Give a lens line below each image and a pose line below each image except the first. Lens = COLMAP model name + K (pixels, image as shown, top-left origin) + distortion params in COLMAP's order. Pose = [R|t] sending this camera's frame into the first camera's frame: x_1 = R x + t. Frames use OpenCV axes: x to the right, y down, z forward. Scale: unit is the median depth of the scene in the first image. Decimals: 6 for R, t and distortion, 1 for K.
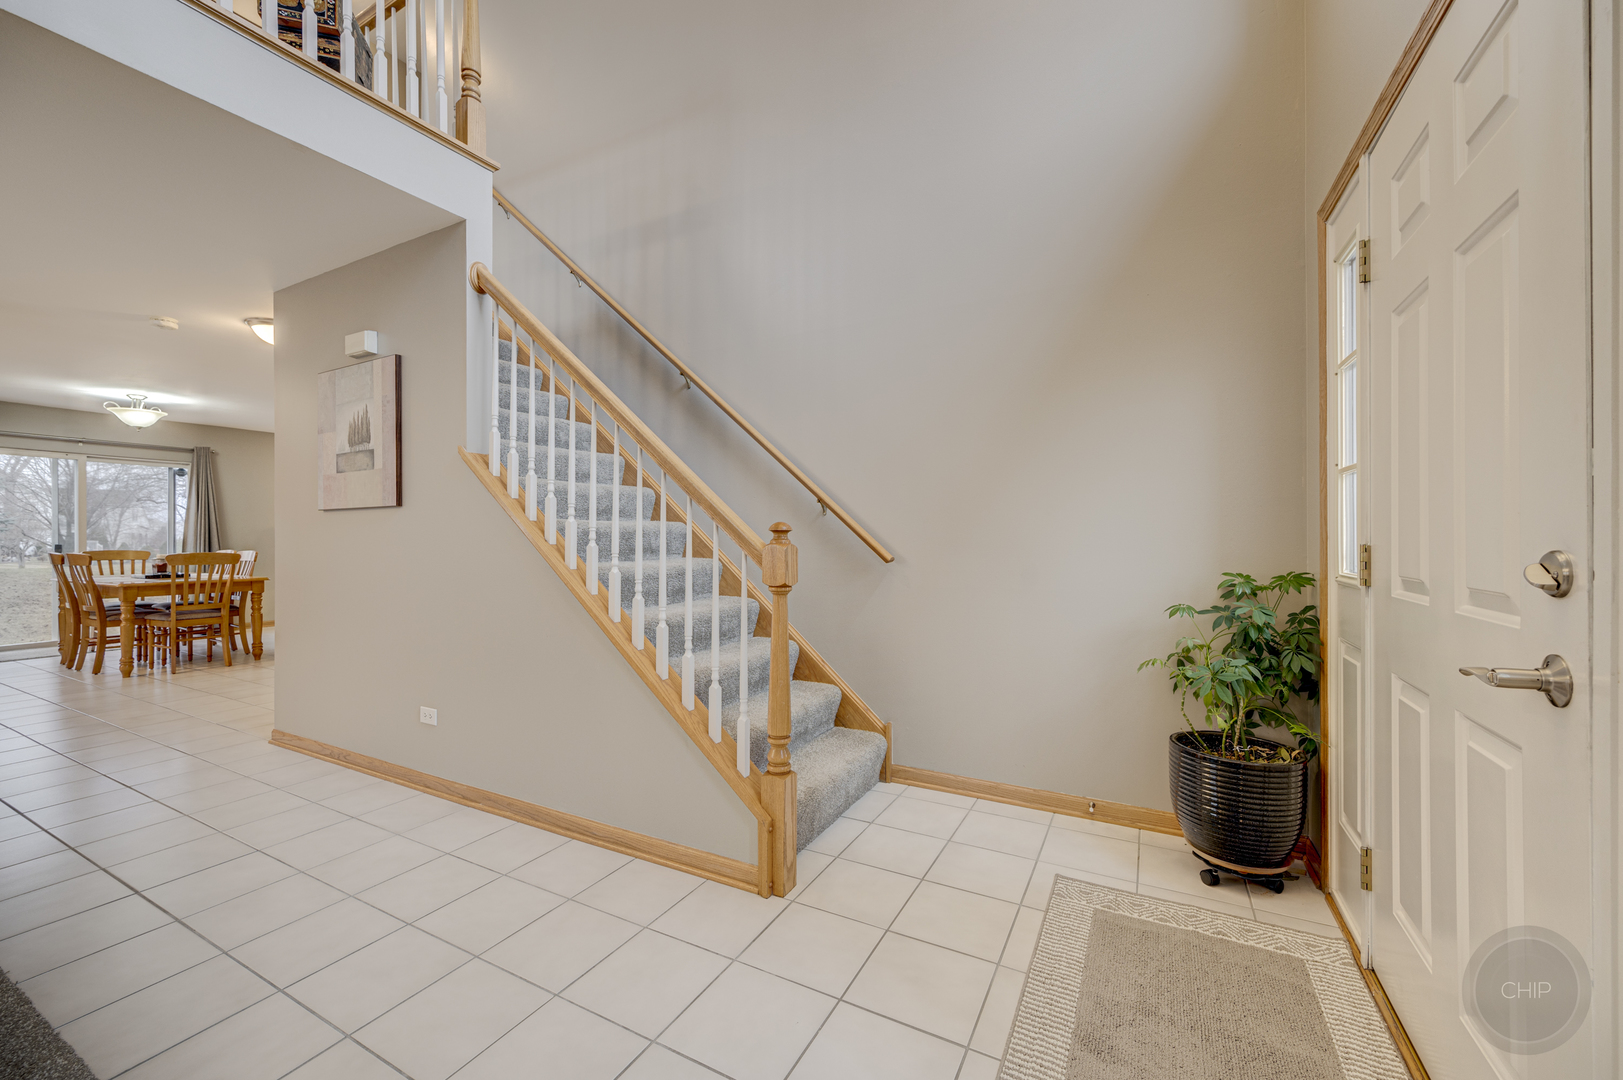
lens RADIAL K [[644.7, 0, 811.5], [0, 644.7, 540.0], [0, 0, 1]] dist [0.003409, 0.000223]
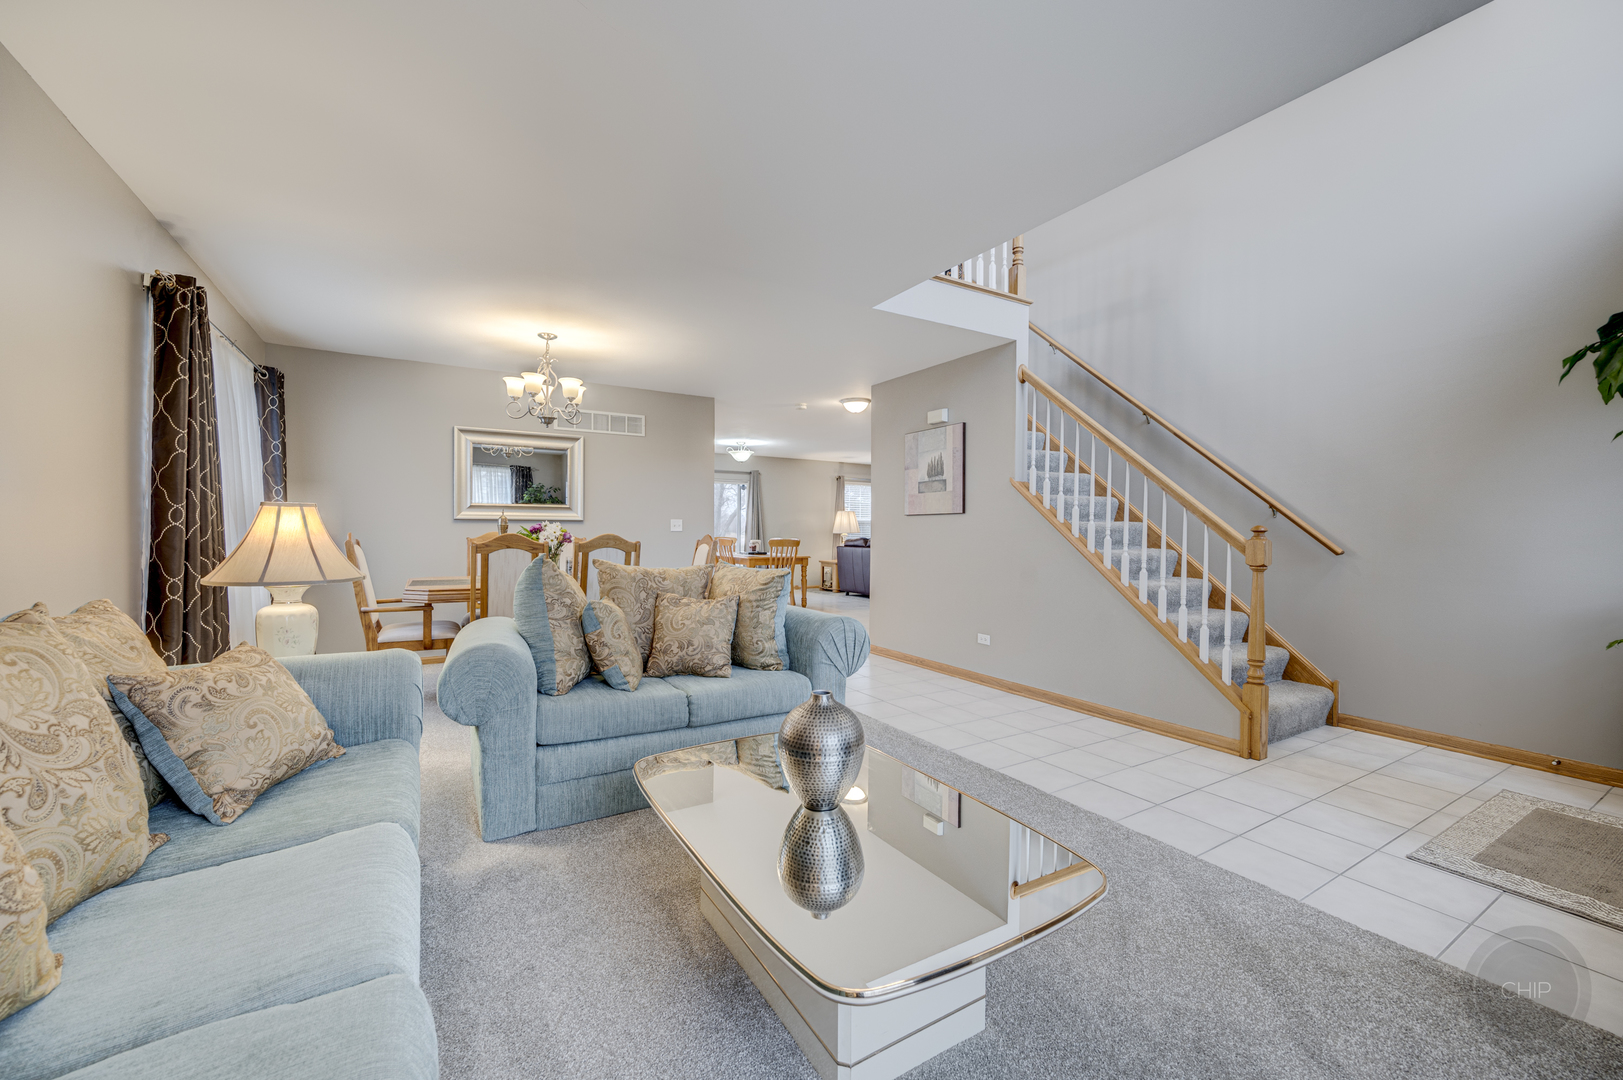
lens RADIAL K [[639.7, 0, 811.9], [0, 639.7, 536.3], [0, 0, 1]] dist [-0.000847, 0.000141]
pose [[0.860190, 0.012089, -0.509830, -0.133381], [-0.009149, 0.999924, 0.008275, -0.003074], [0.509891, -0.002454, 0.860236, -0.626964]]
